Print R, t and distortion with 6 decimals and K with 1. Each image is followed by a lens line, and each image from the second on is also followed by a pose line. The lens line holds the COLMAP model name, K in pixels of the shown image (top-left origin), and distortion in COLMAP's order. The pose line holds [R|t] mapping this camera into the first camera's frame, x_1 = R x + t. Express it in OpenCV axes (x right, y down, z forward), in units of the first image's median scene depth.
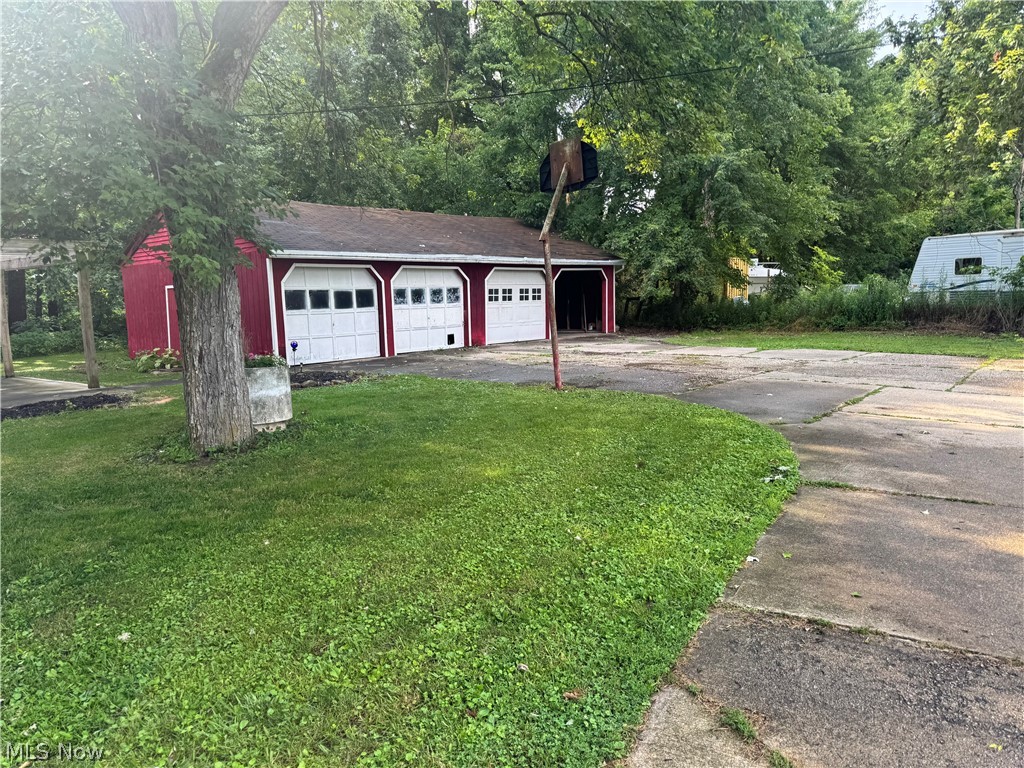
lens RADIAL K [[733.9, 0, 505.4], [0, 733.9, 388.5], [0, 0, 1]] dist [0.071153, -0.075548]
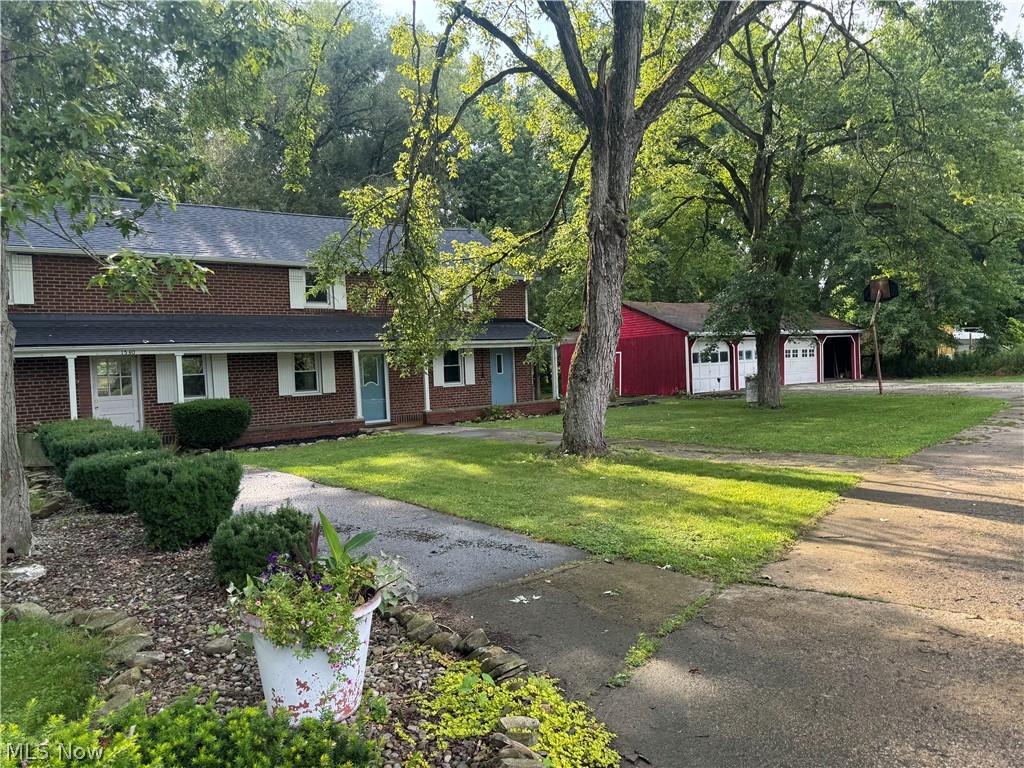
lens RADIAL K [[733.9, 0, 517.6], [0, 733.9, 381.7], [0, 0, 1]] dist [0.071153, -0.075548]
pose [[0.981891, -0.009598, -0.189202, -0.260568], [-0.009326, 0.995056, -0.098874, 0.087618], [0.189216, 0.098848, 0.976947, -0.610758]]
